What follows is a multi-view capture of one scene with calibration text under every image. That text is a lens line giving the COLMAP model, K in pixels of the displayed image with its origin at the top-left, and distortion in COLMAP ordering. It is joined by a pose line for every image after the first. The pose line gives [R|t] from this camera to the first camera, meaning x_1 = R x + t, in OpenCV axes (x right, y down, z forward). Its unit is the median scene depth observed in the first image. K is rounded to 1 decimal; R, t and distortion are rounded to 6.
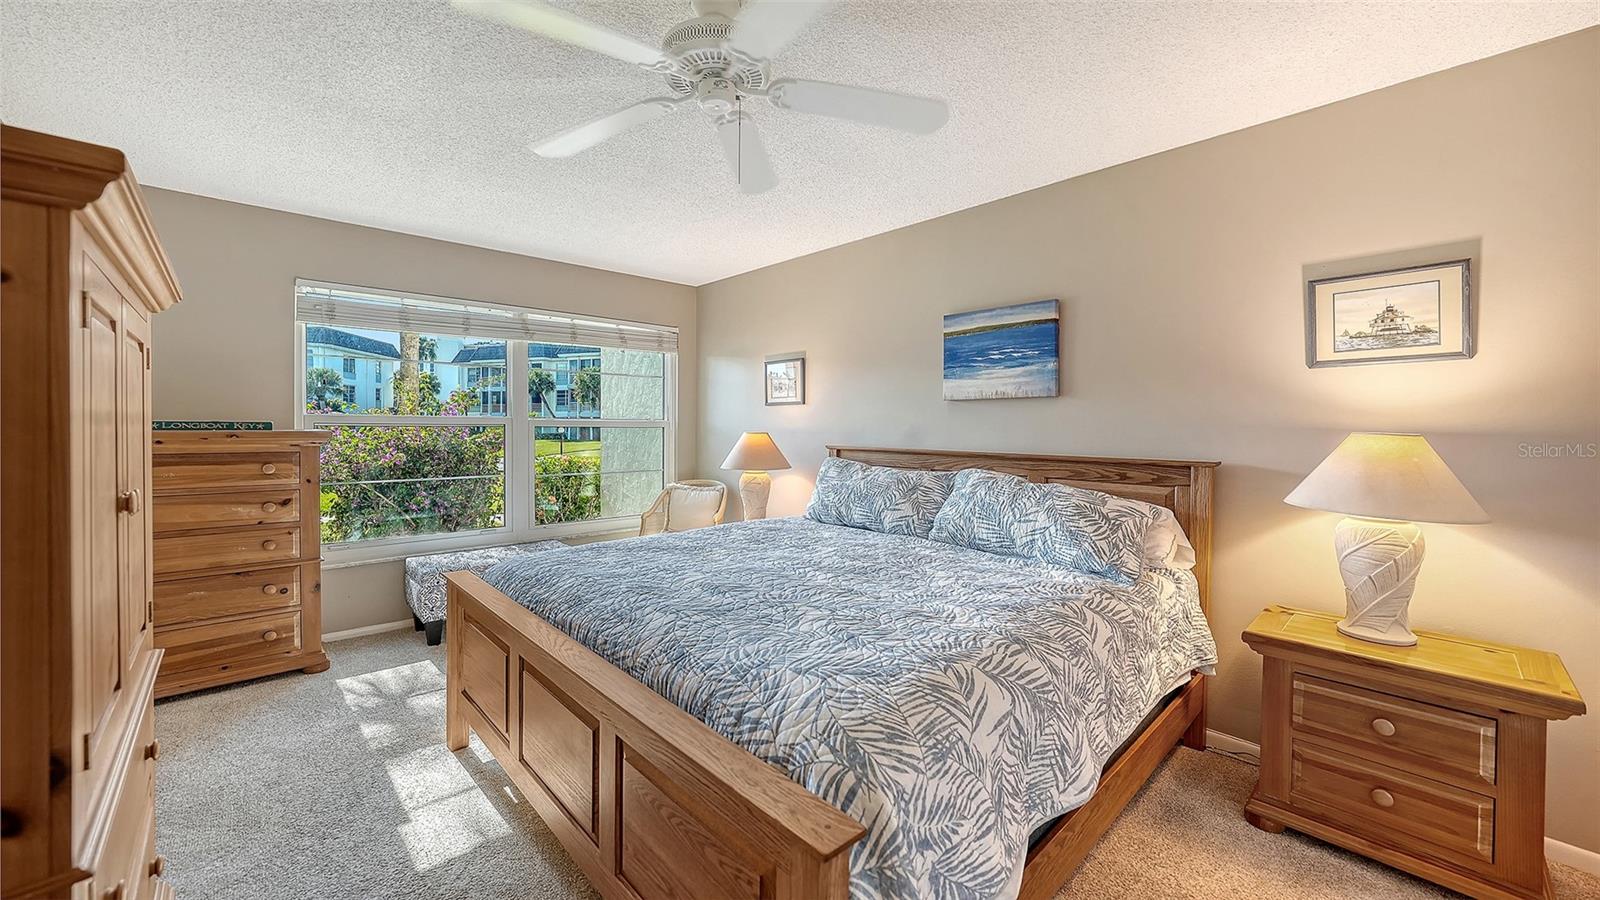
lens RADIAL K [[603.7, 0, 800.0], [0, 603.7, 450.0], [0, 0, 1]] dist [-0.020986, 0.000037]
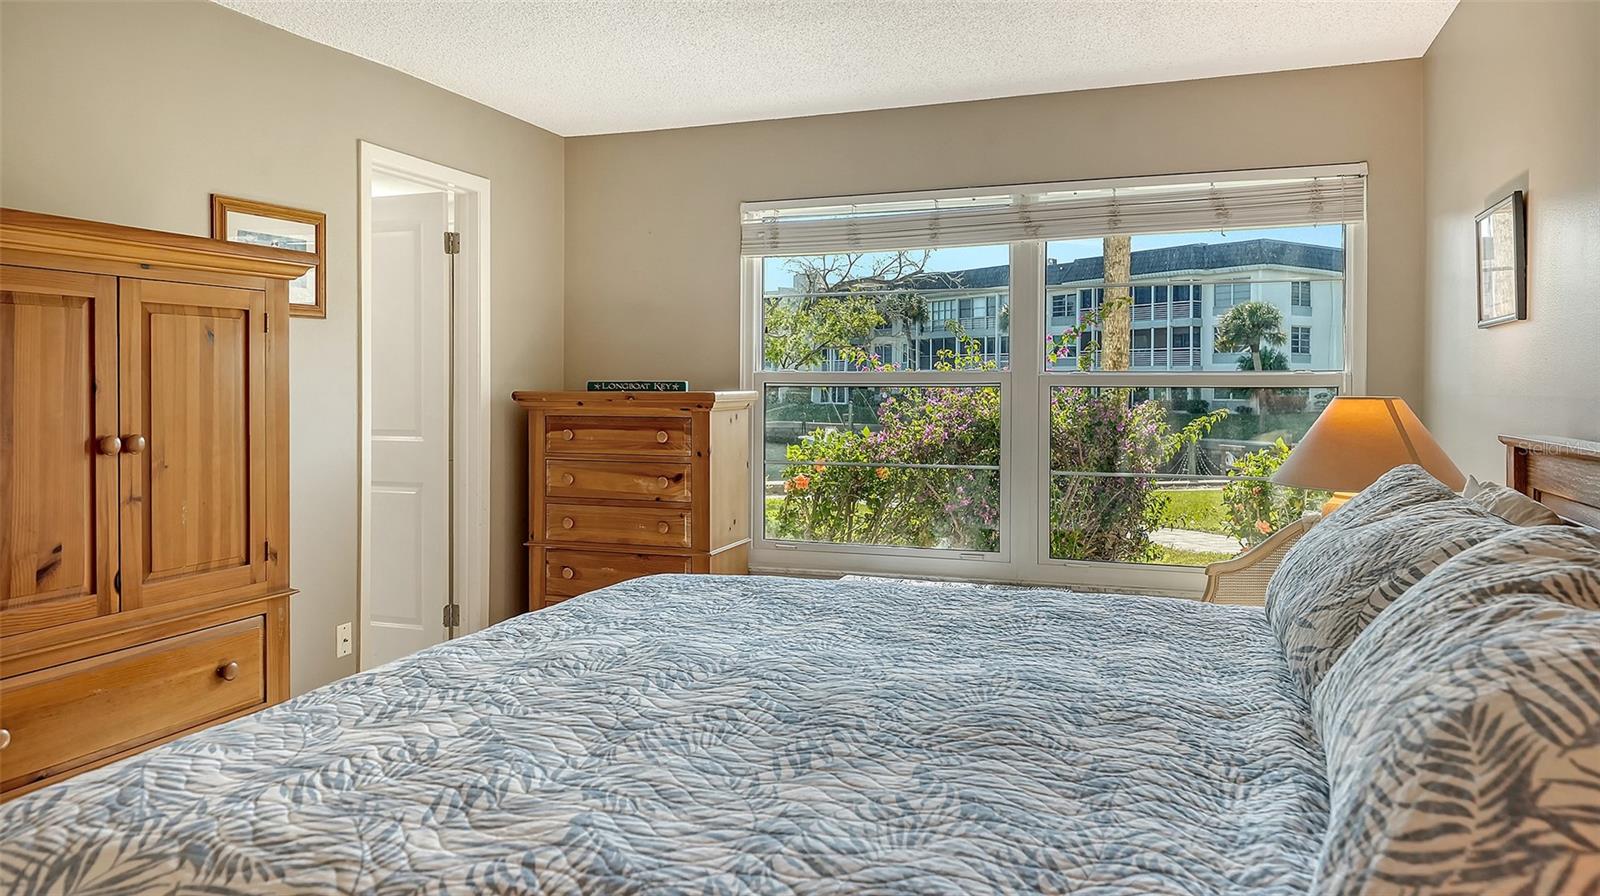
lens RADIAL K [[1079.3, 0, 800.0], [0, 1079.3, 448.0], [0, 0, 1]] dist [0.005561, 0.000648]
pose [[0.451016, 0.045029, -0.891379, 0.571757], [-0.034091, 0.998867, 0.033209, -0.010400], [0.891864, 0.015410, 0.452040, 0.481567]]
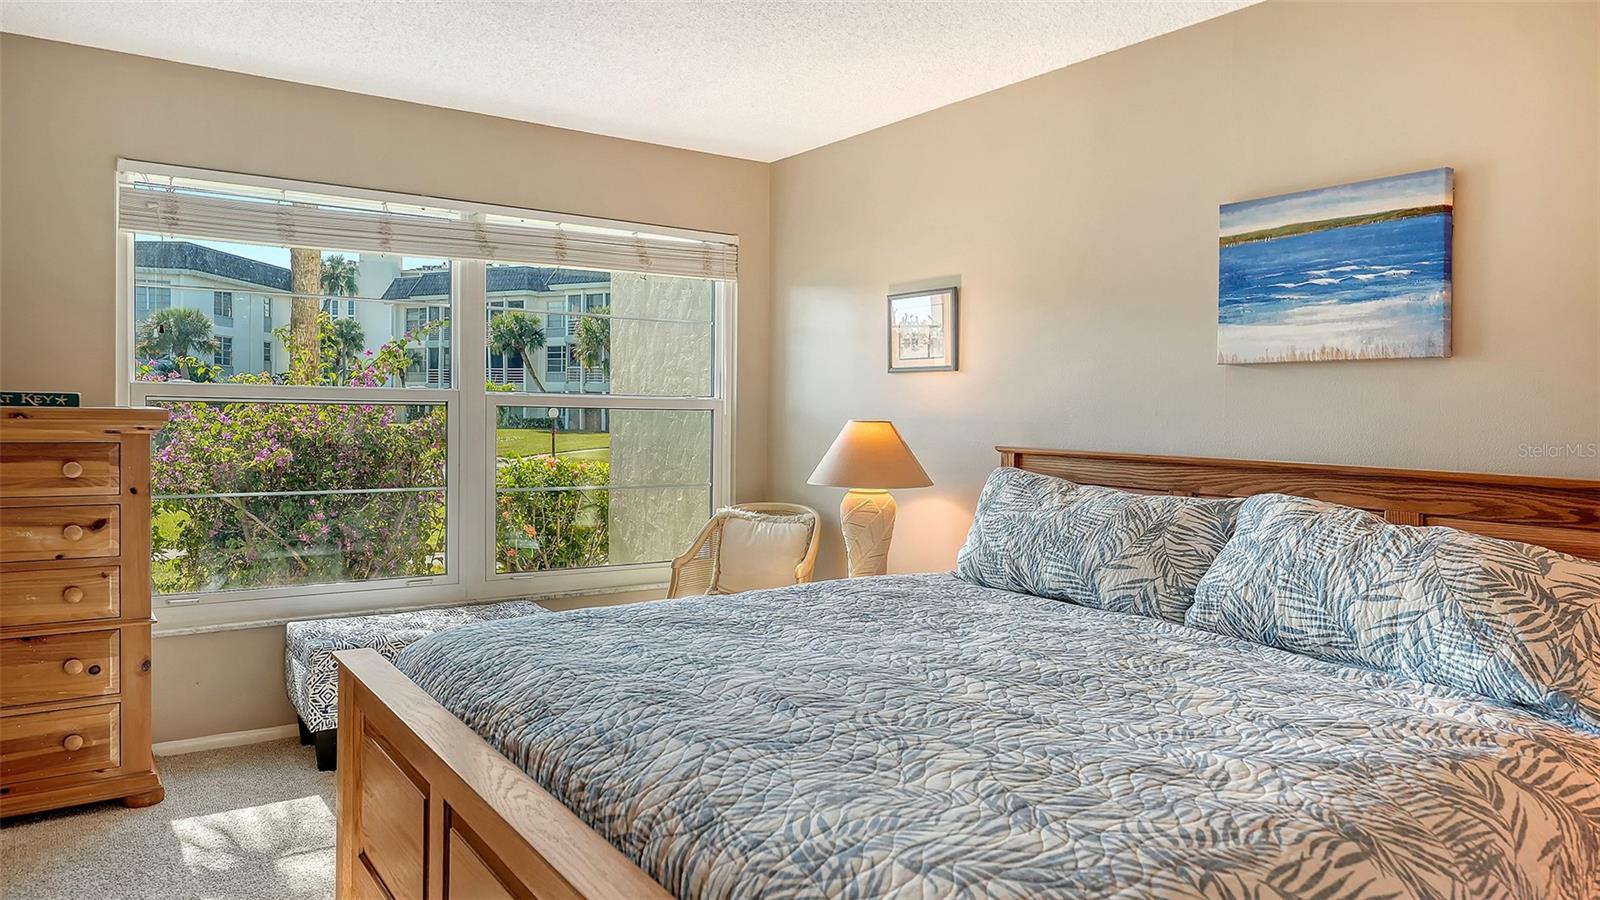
lens RADIAL K [[1065.4, 0, 807.9], [0, 1065.4, 444.5], [0, 0, 1]] dist [0.003770, -0.003997]
pose [[0.990301, 0.015098, -0.138116, 0.012023], [-0.016099, 0.999852, -0.006133, 0.000038], [0.138002, 0.008297, 0.990397, 0.020021]]
